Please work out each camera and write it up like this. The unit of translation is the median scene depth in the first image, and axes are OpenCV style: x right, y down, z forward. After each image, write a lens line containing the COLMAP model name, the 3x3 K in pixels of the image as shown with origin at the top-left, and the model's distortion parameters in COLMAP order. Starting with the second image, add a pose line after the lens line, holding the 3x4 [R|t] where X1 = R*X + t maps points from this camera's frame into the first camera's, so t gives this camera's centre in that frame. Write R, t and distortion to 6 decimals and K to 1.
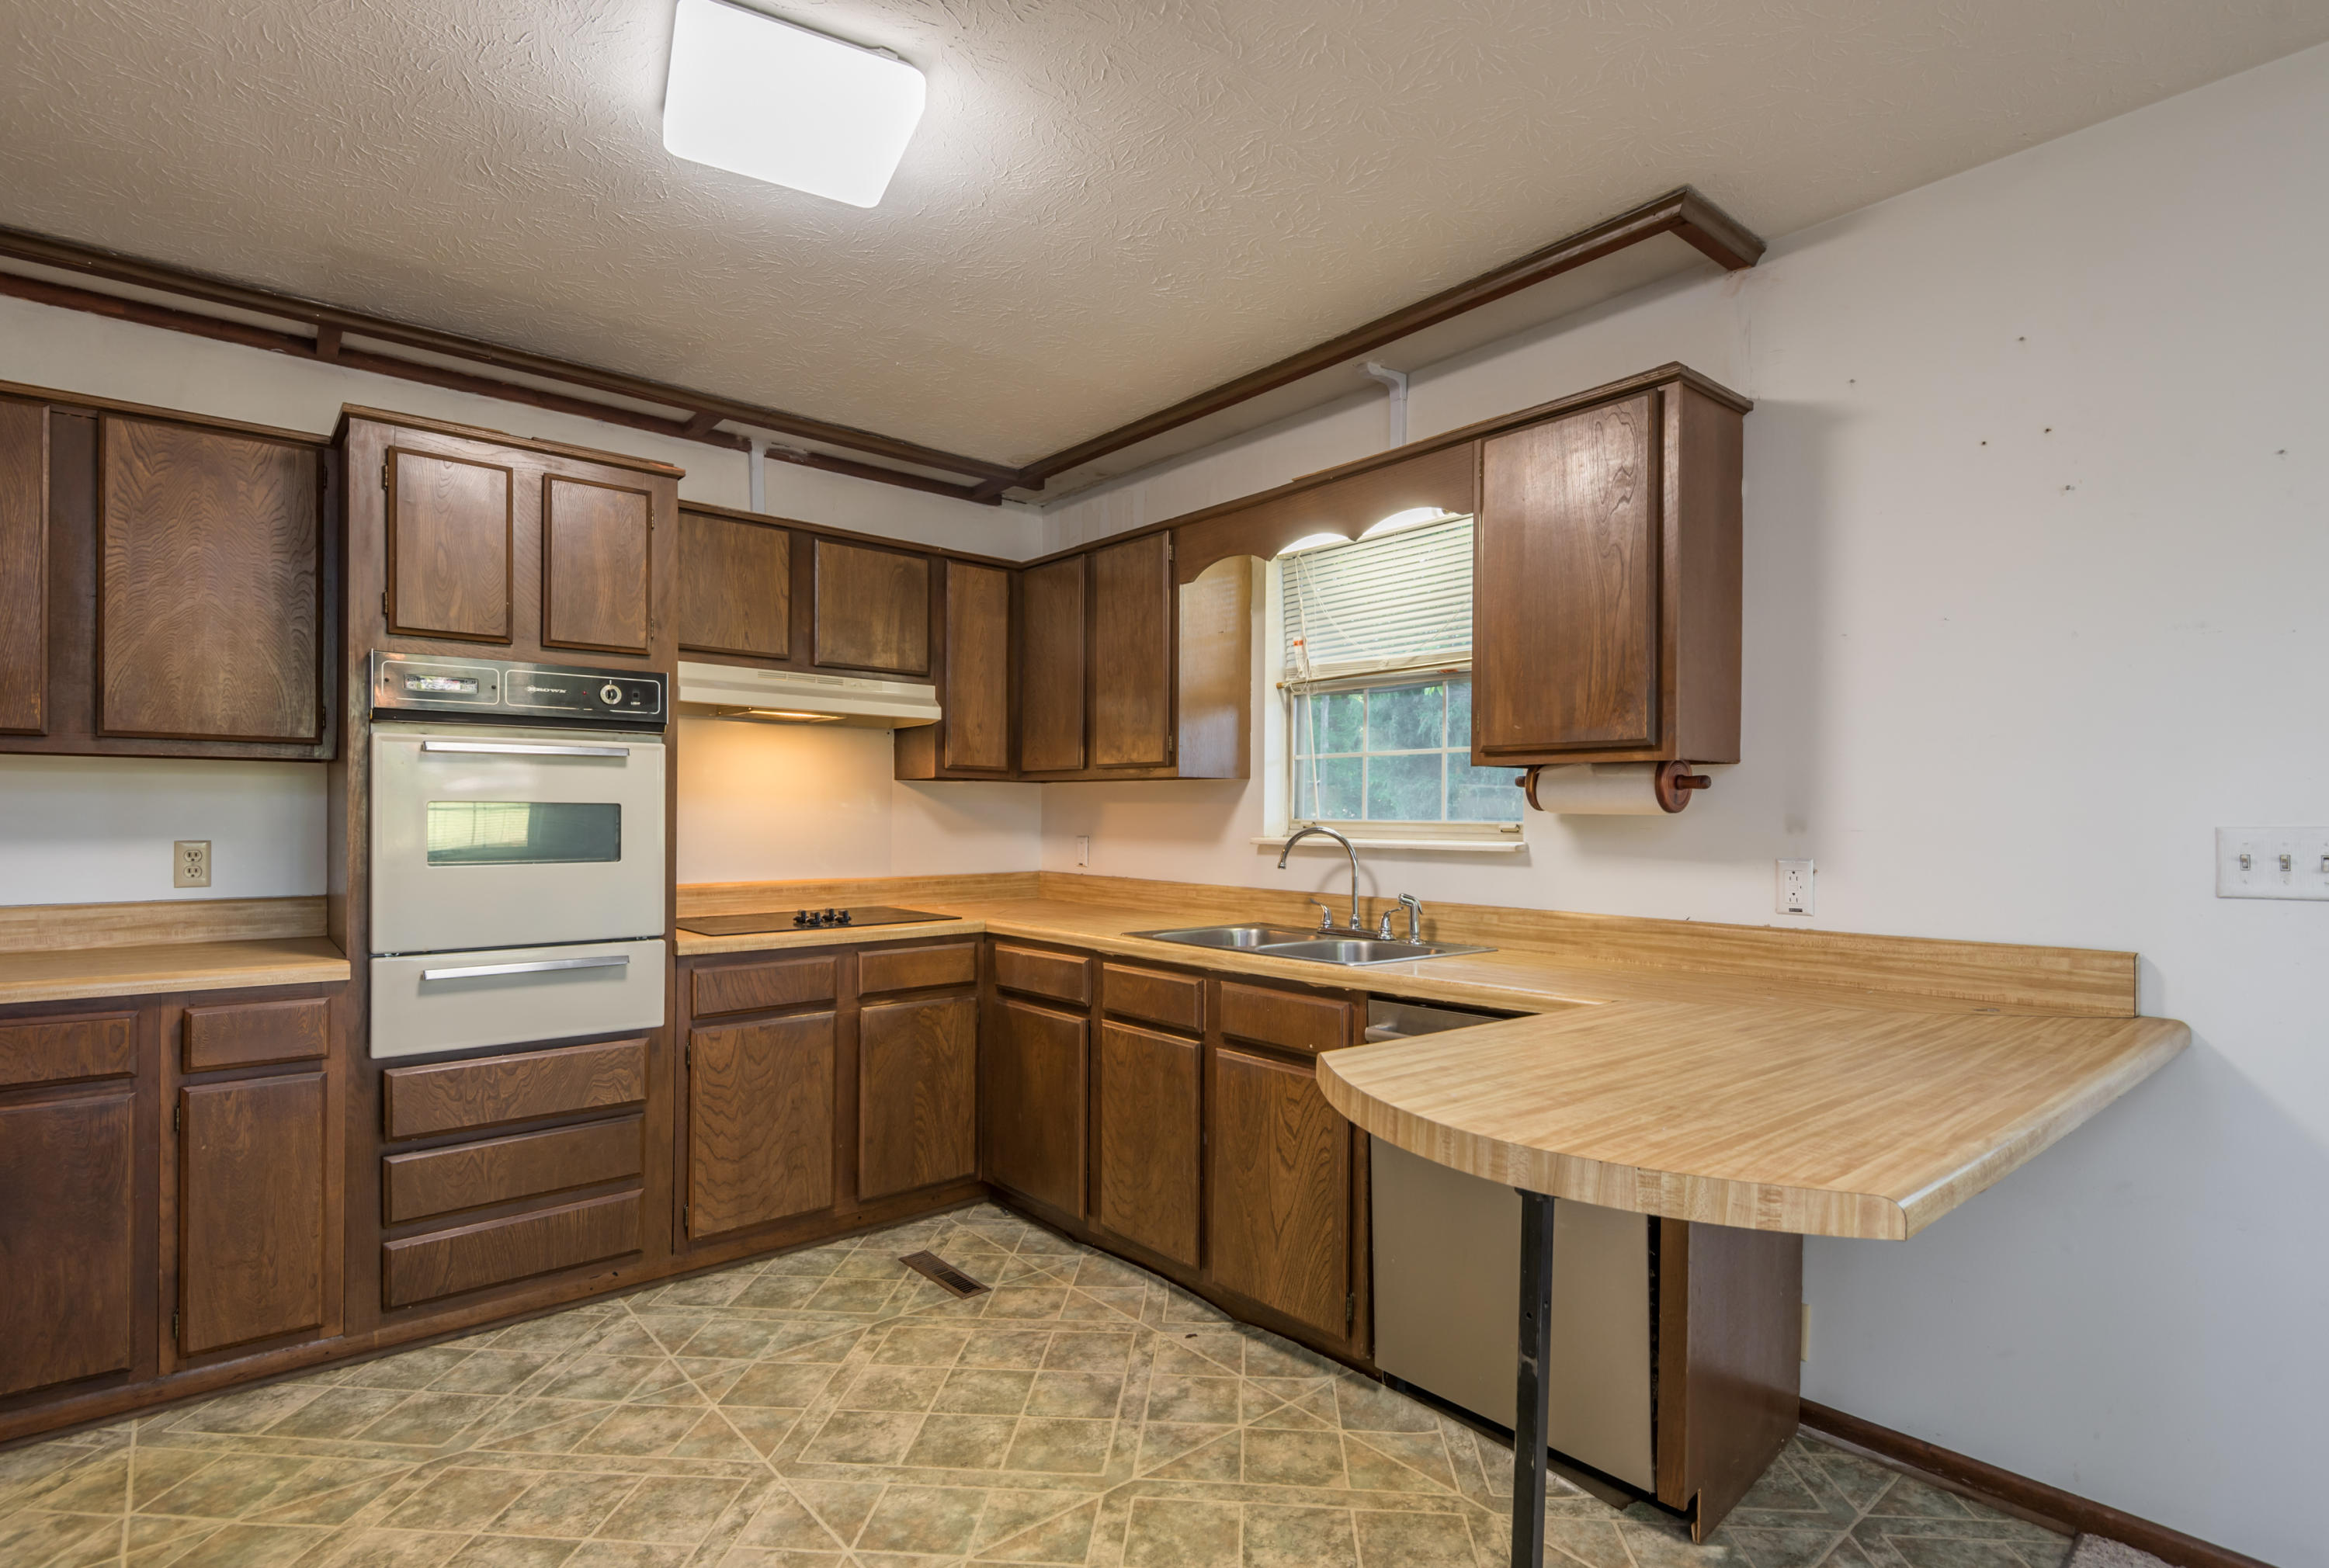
lens RADIAL K [[1122.2, 0, 1146.4], [0, 1122.2, 808.2], [0, 0, 1]] dist [0.003912, -0.000622]
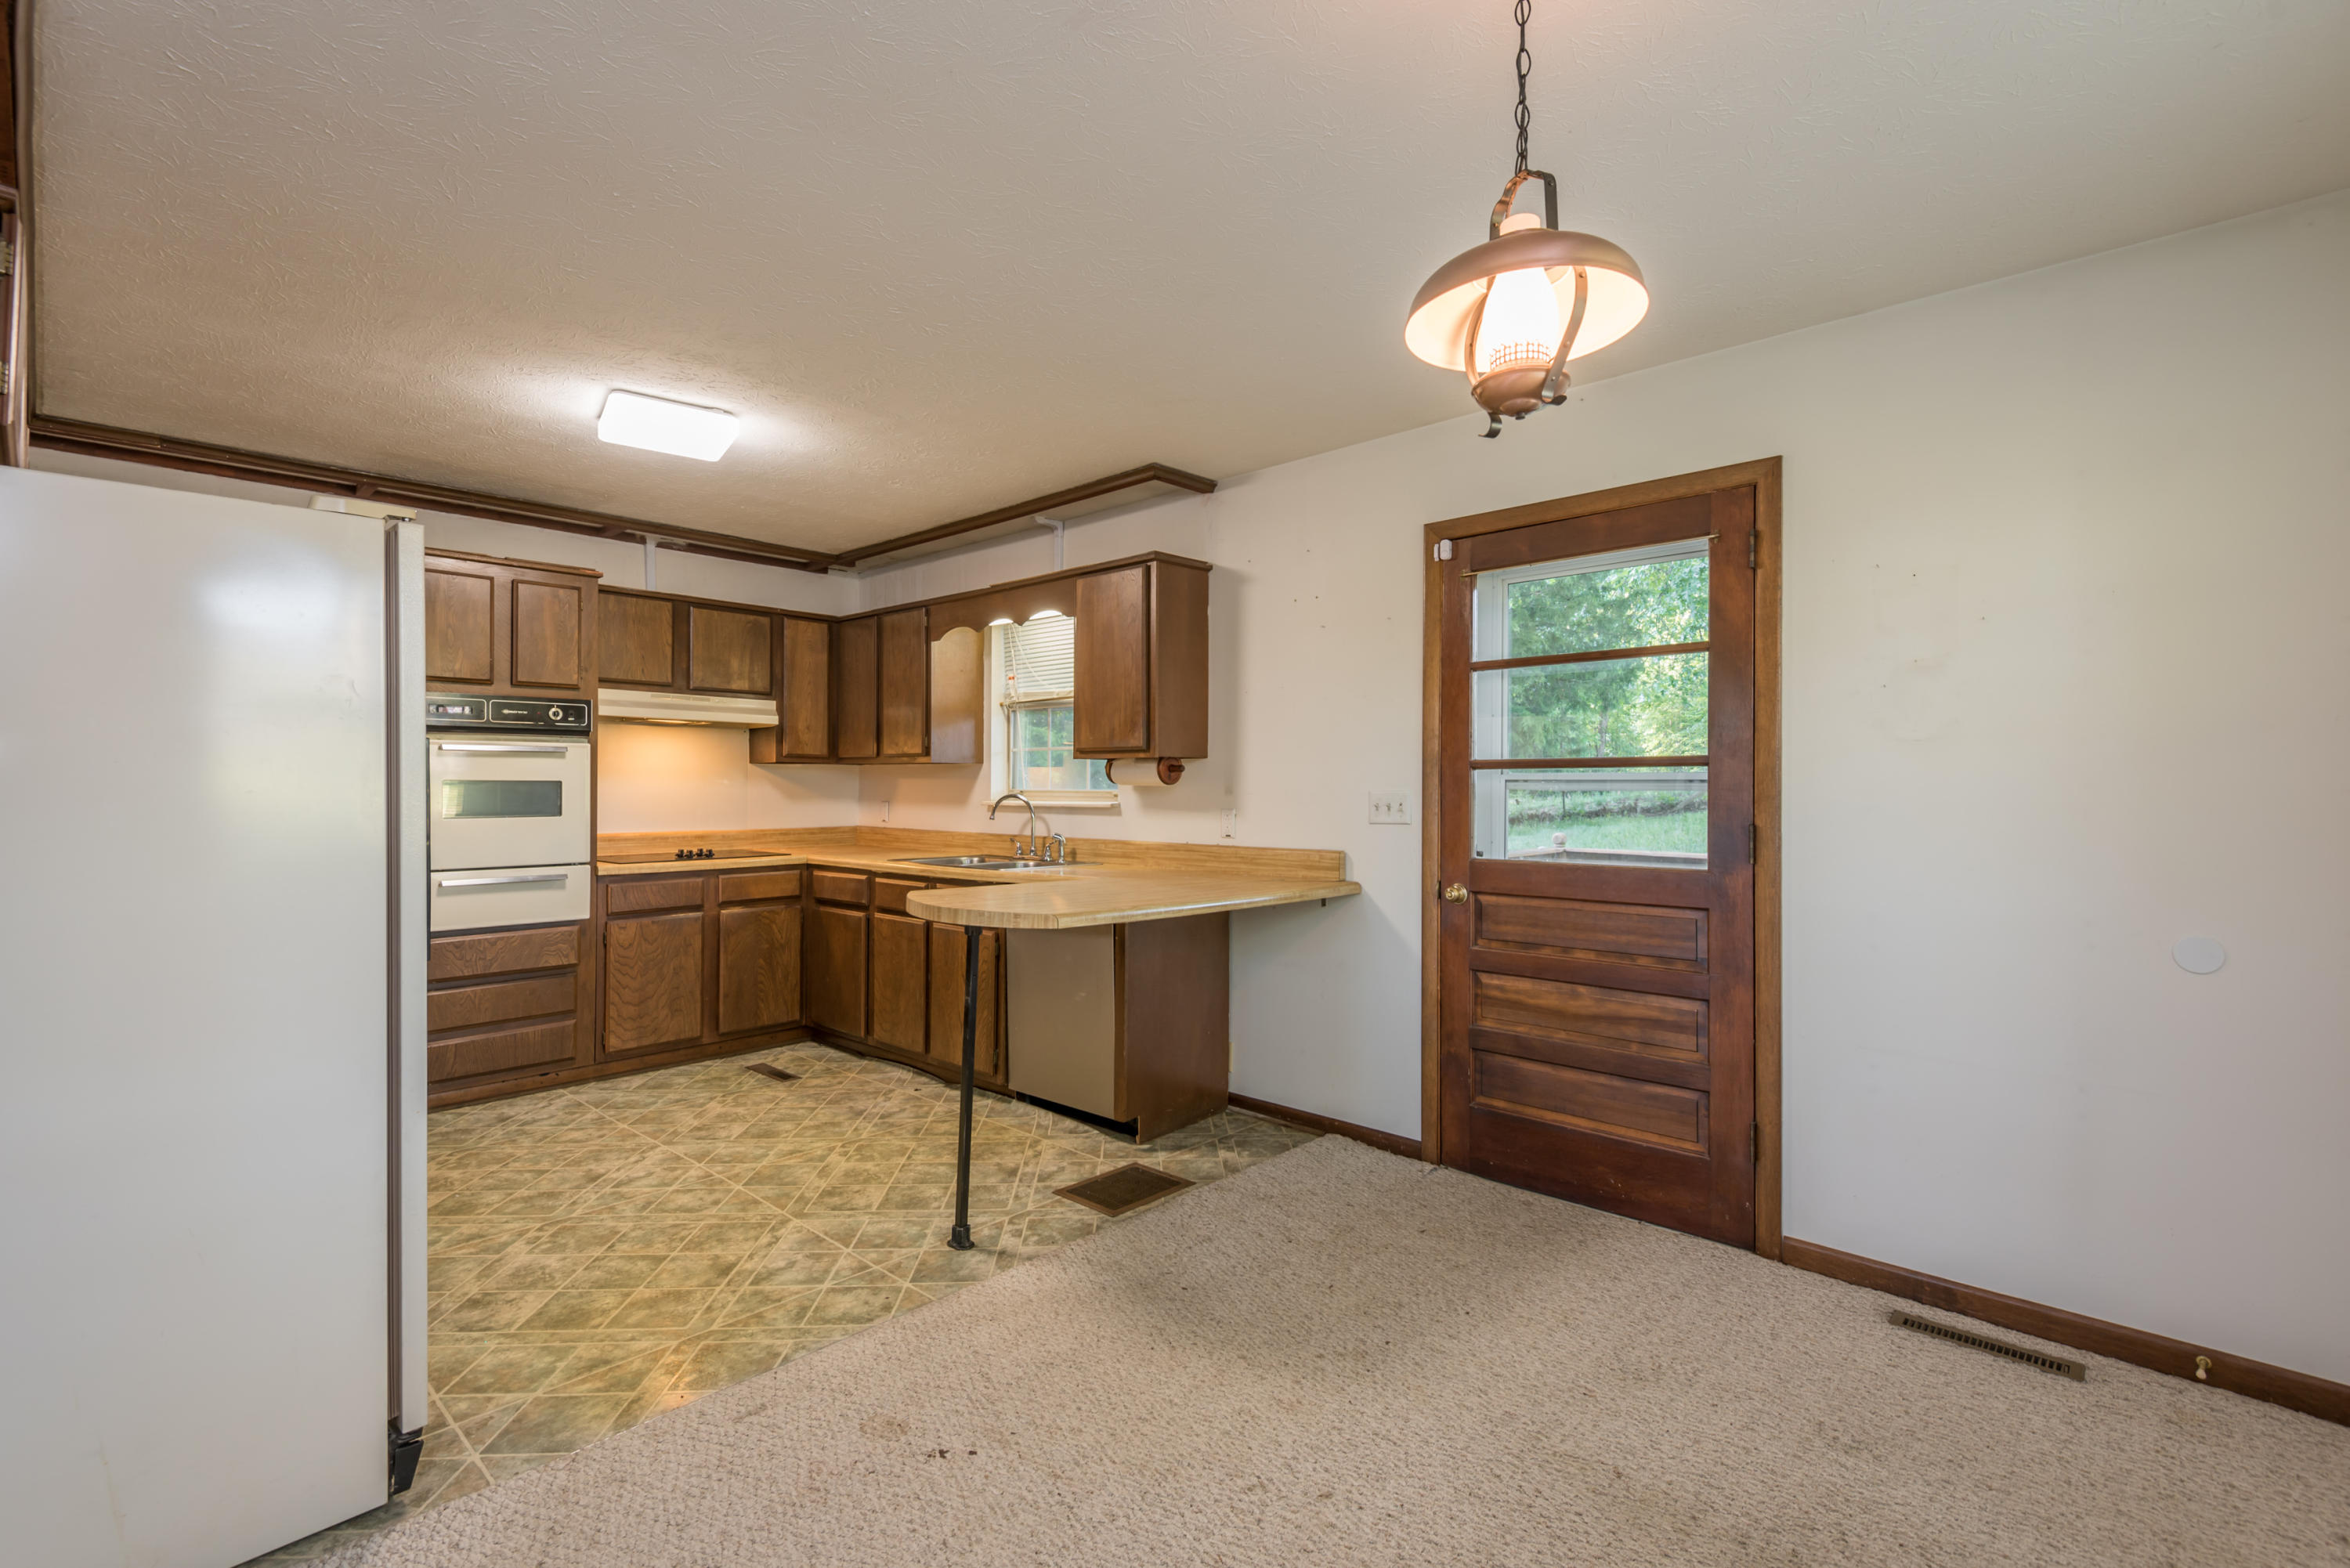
lens RADIAL K [[1051.9, 0, 1174.0], [0, 1051.9, 776.2], [0, 0, 1]] dist [0.002714, -0.000575]
pose [[0.991915, -0.001779, 0.126889, 0.197746], [0.002280, 0.999990, -0.003803, -0.002594], [-0.126881, 0.004061, 0.991910, -0.567236]]
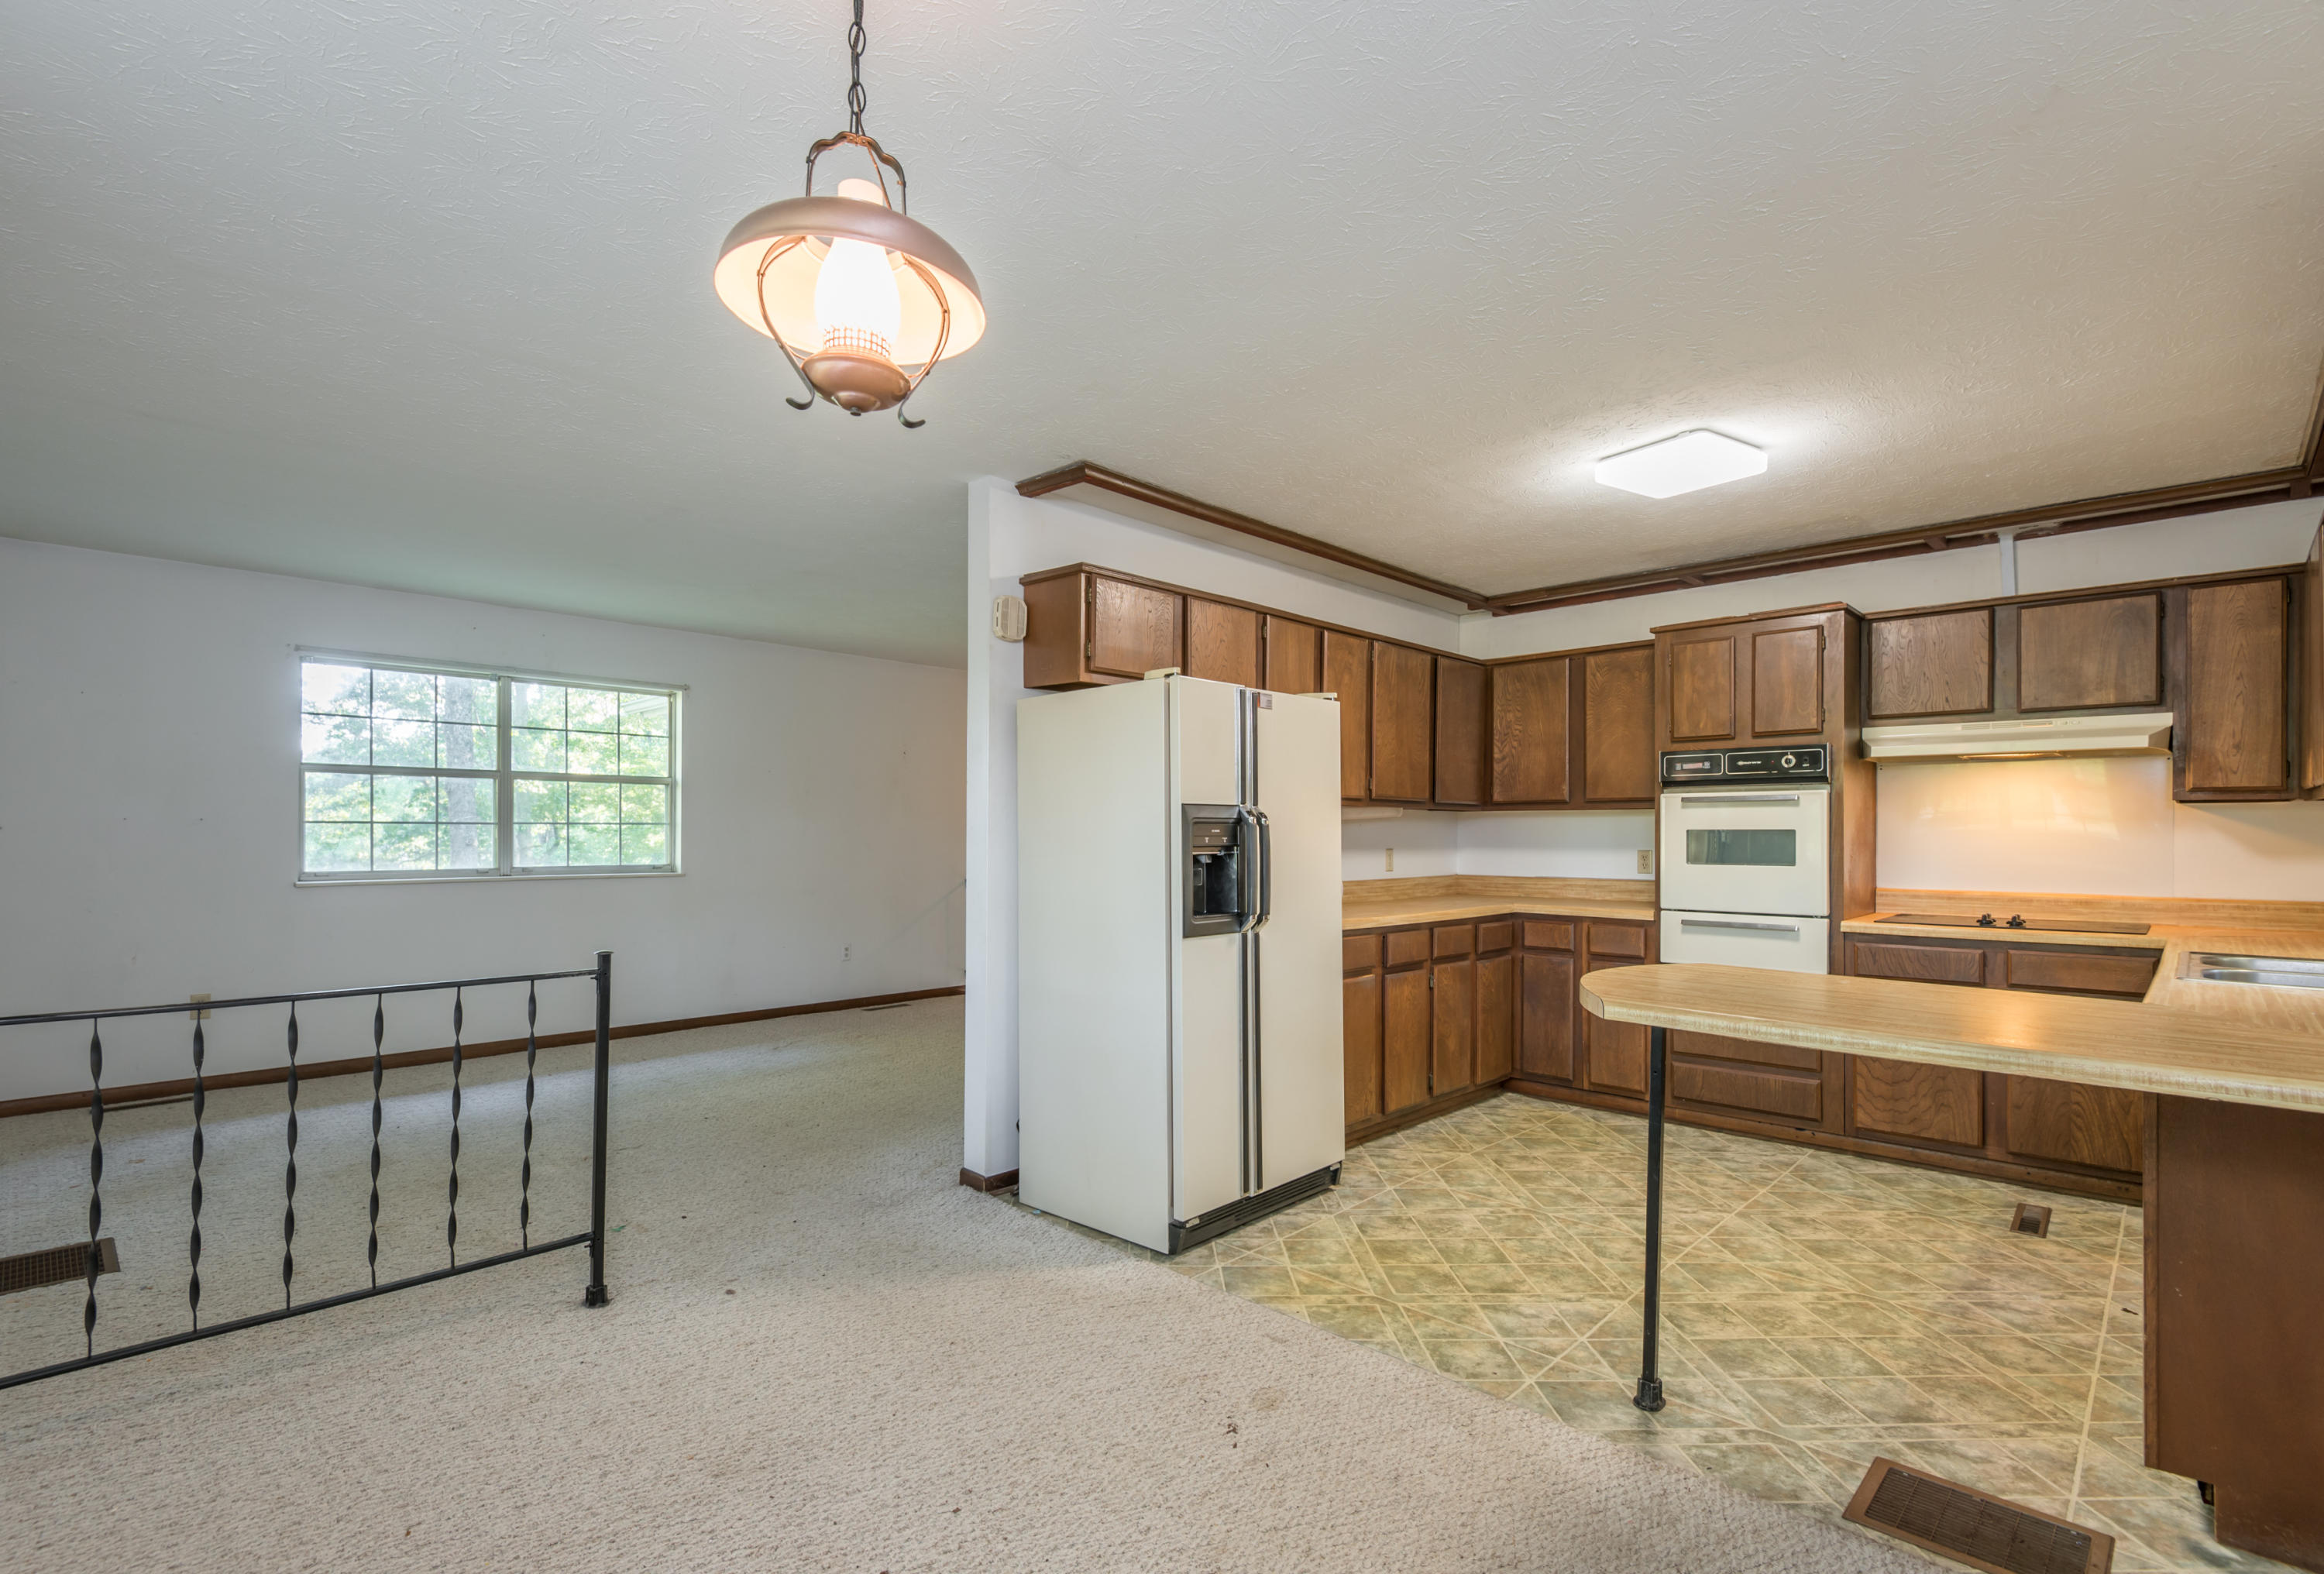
lens RADIAL K [[1083.2, 0, 1172.9], [0, 1083.2, 834.3], [0, 0, 1]] dist [-0.002036, -0.001137]
pose [[0.108638, -0.006314, -0.994061, 0.862528], [0.003344, 0.999976, -0.005986, 0.007978], [0.994076, -0.002674, 0.108657, -0.032663]]
